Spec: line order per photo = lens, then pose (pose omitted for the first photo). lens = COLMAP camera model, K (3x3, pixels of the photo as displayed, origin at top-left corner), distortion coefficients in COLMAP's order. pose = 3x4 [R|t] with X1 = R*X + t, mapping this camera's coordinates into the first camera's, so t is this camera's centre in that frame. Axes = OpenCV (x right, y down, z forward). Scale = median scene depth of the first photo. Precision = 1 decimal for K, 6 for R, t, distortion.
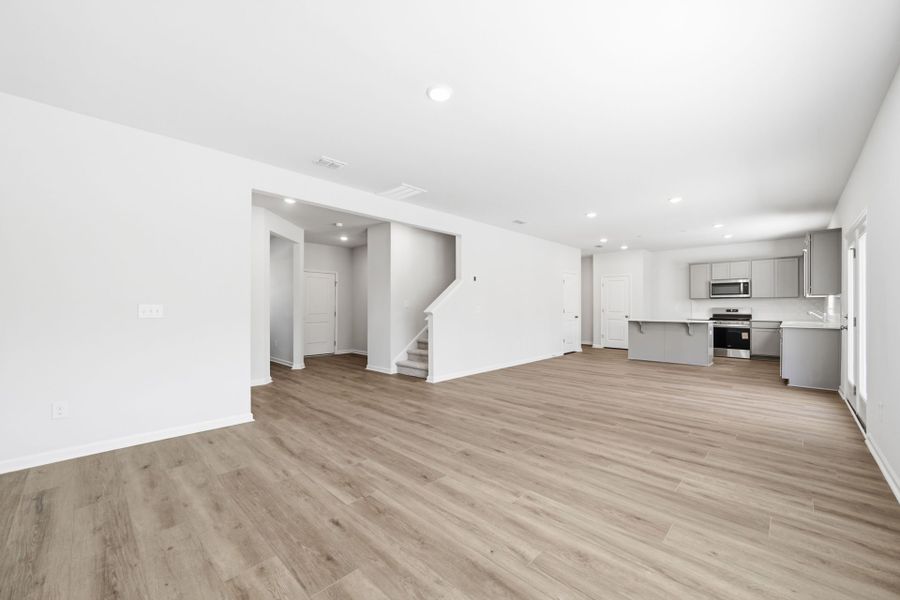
lens RADIAL K [[357.8, 0, 449.7], [0, 357.8, 306.0], [0, 0, 1]] dist [-0.001242, 0.000382]
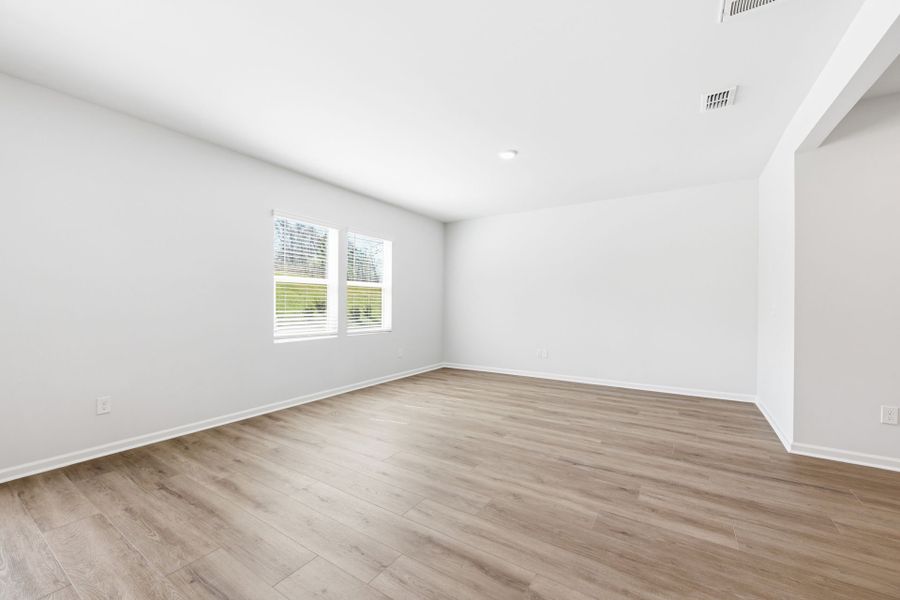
lens RADIAL K [[357.8, 0, 456.1], [0, 357.8, 302.7], [0, 0, 1]] dist [-0.001242, 0.000382]
pose [[-0.978295, -0.002243, -0.207205, 0.339634], [-0.001738, 0.999995, -0.002621, 0.001561], [0.207210, -0.002204, -0.978294, 1.718460]]
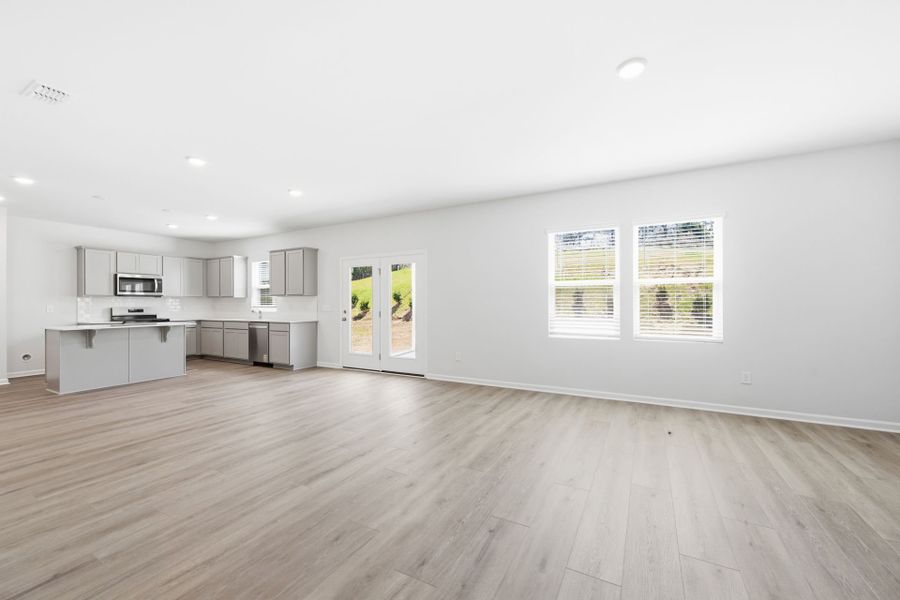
lens RADIAL K [[357.8, 0, 453.9], [0, 357.8, 302.9], [0, 0, 1]] dist [-0.001242, 0.000382]
pose [[-0.274672, 0.006193, 0.961518, -0.564863], [0.002290, 0.999981, -0.005787, 0.002175], [-0.961535, 0.000613, -0.274681, 1.228115]]
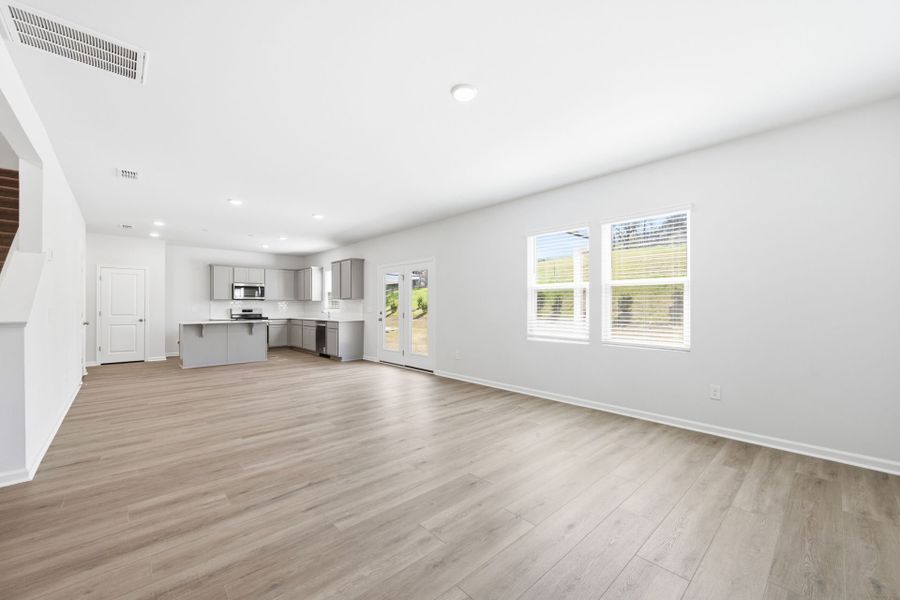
lens RADIAL K [[357.8, 0, 455.1], [0, 357.8, 306.4], [0, 0, 1]] dist [-0.001242, 0.000382]
pose [[0.044608, -0.000294, 0.999005, -0.744485], [0.000493, 1.000000, 0.000272, -0.003274], [-0.999004, 0.000480, 0.044608, 0.715973]]
